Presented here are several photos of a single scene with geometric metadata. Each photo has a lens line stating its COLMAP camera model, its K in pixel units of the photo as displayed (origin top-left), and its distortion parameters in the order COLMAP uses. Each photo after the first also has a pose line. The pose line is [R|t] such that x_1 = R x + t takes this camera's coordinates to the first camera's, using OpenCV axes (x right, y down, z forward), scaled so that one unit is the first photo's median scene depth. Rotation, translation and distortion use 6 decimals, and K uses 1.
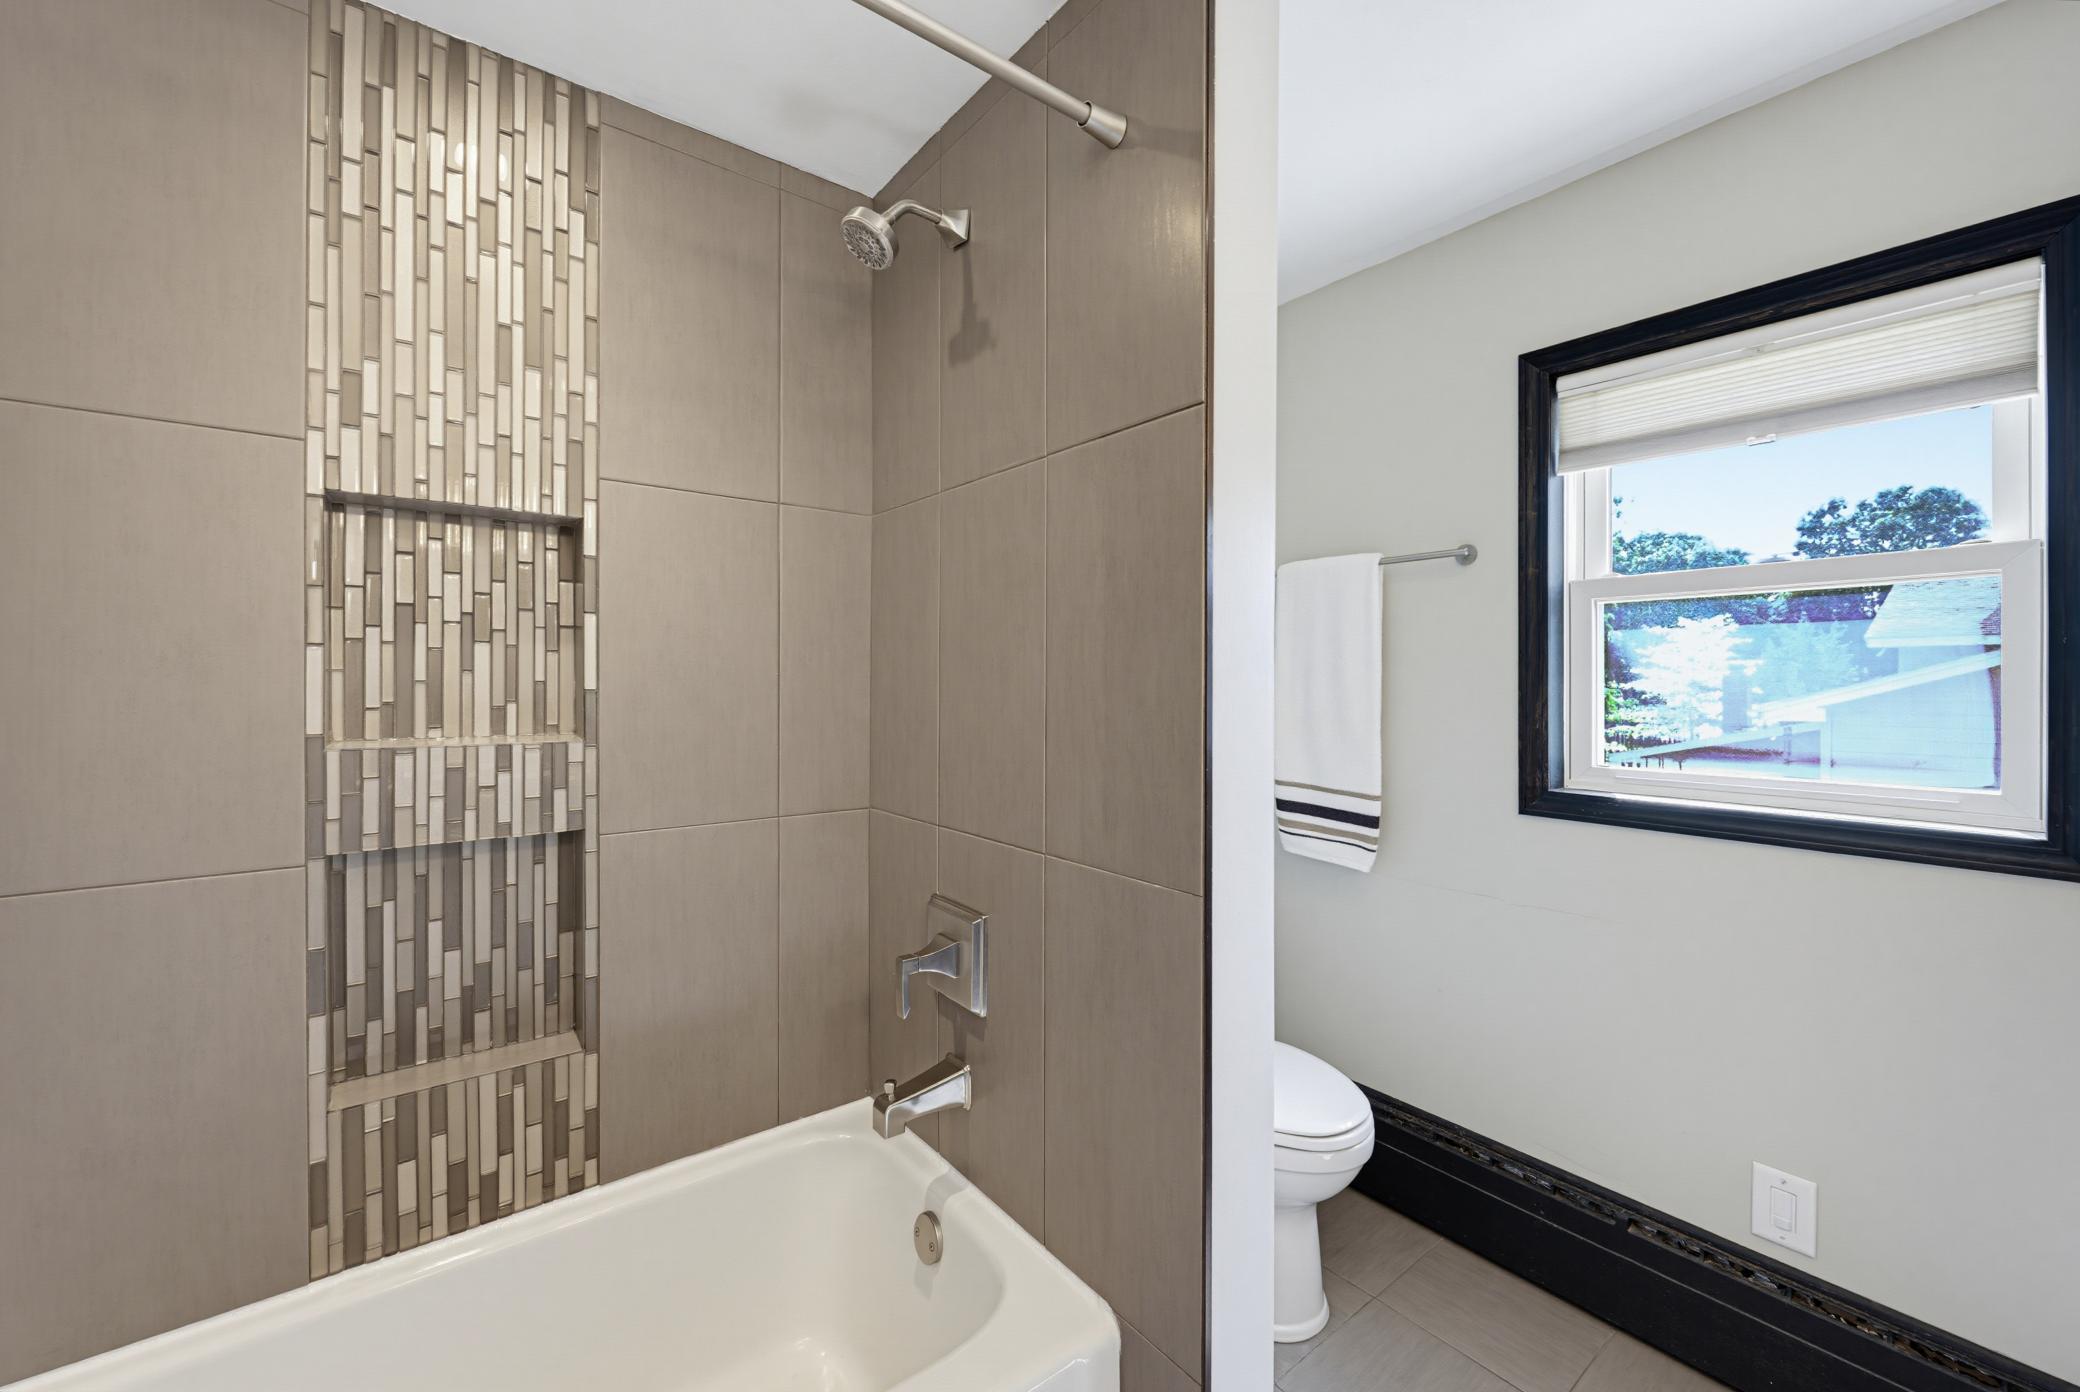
lens RADIAL K [[815.0, 0, 1038.2], [0, 815.0, 684.7], [0, 0, 1]] dist [-0.001427, -0.001241]
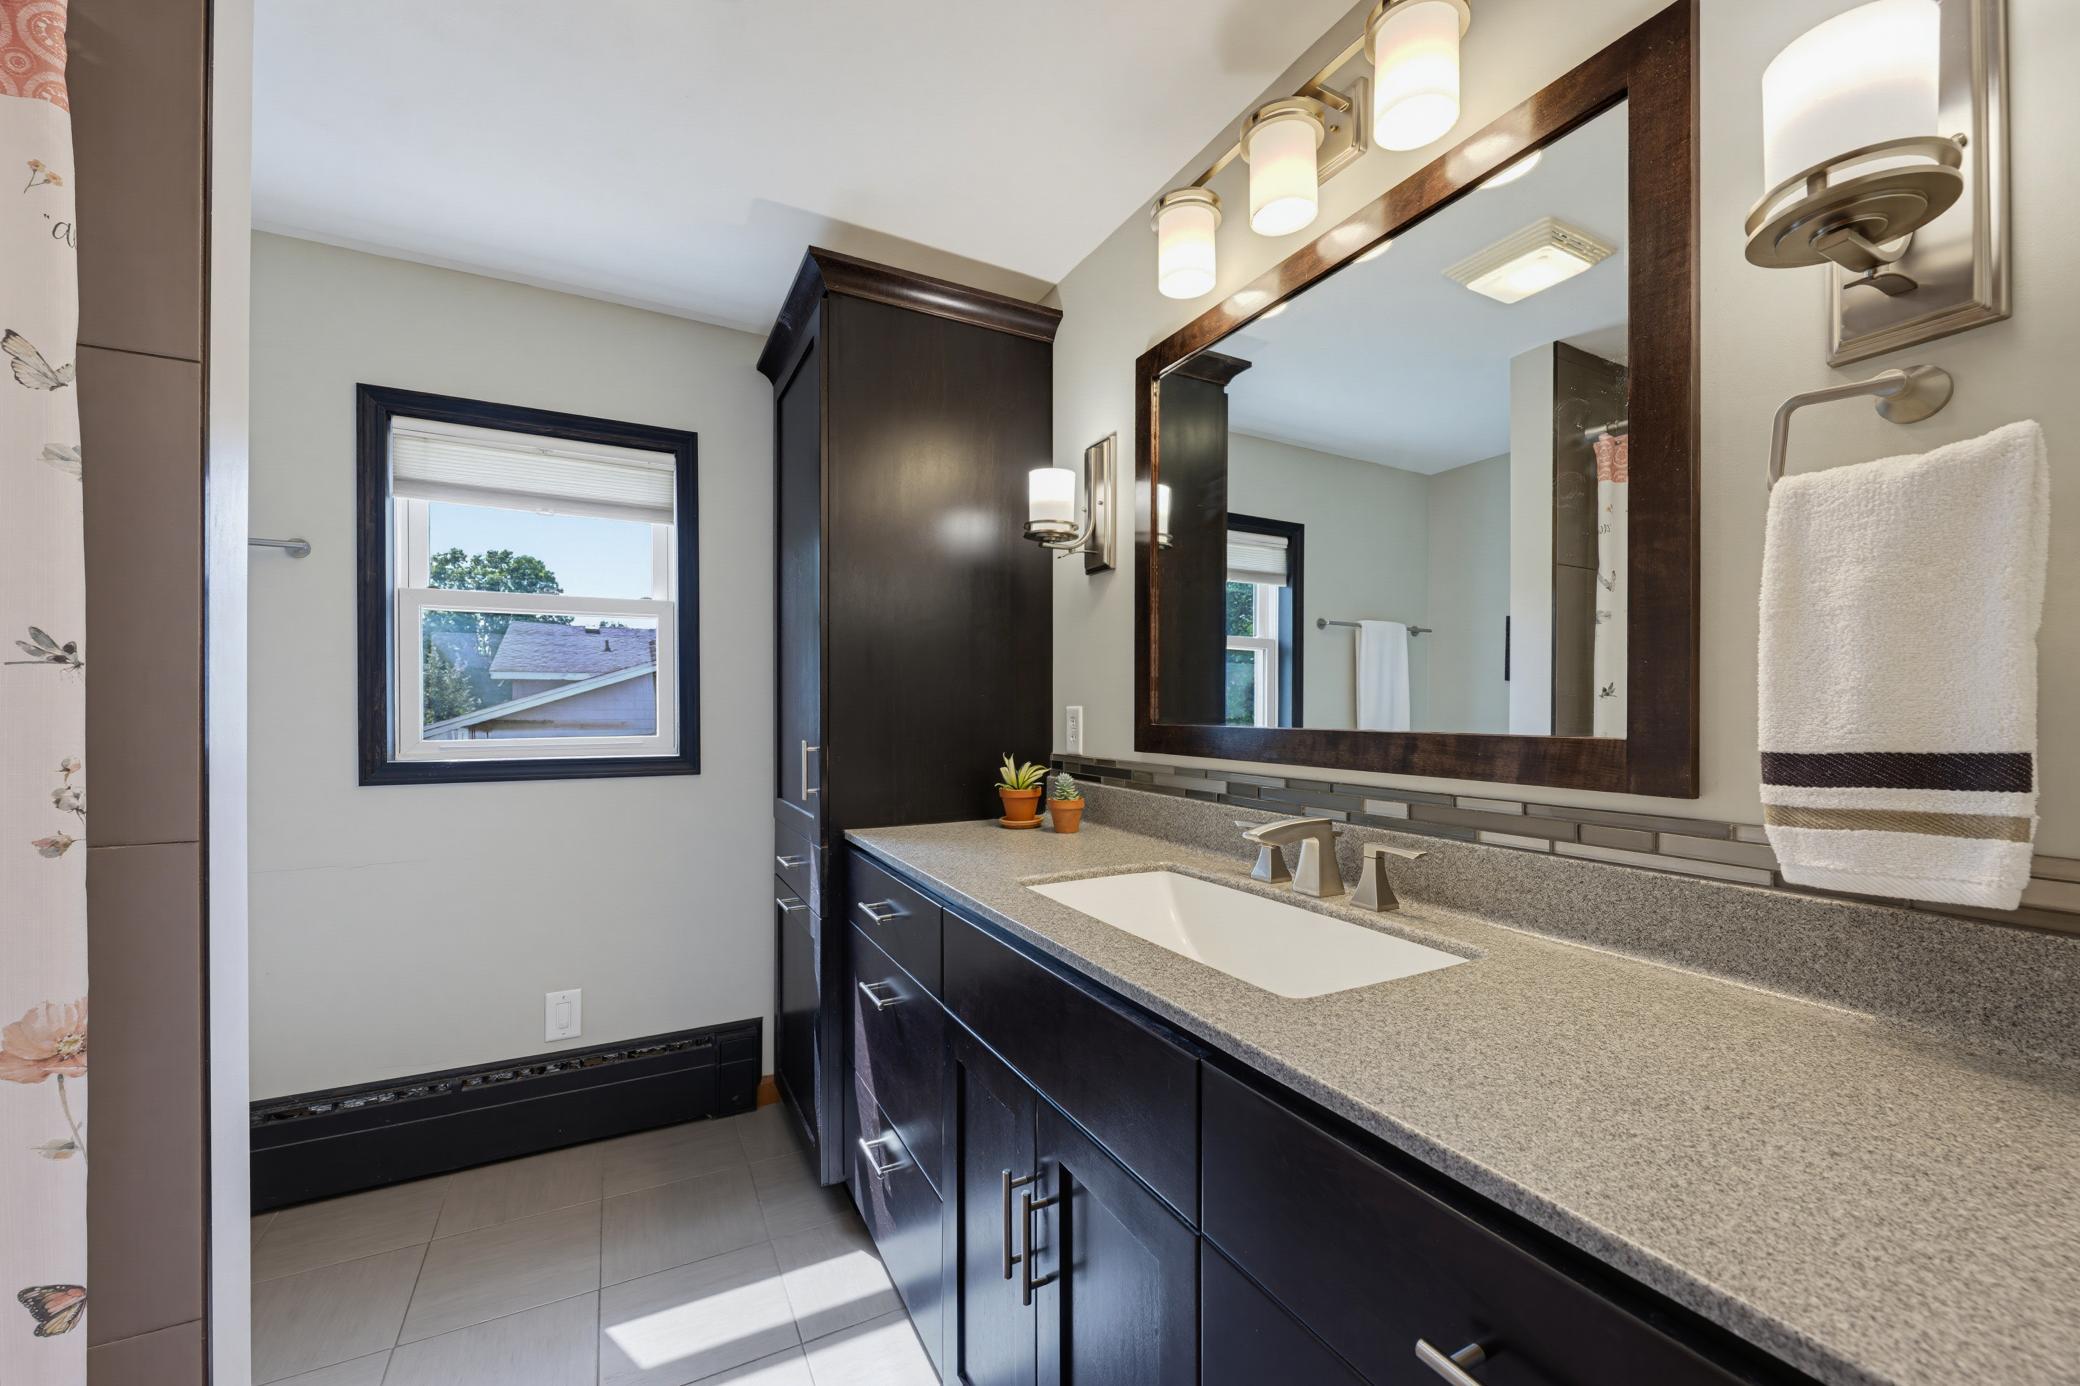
lens RADIAL K [[815.0, 0, 1038.8], [0, 815.0, 705.7], [0, 0, 1]] dist [-0.001427, -0.001241]
pose [[0.173356, 0.004342, 0.984850, -0.363031], [0.005763, 0.999969, -0.005423, 0.057970], [-0.984842, 0.006616, 0.173325, -0.130968]]
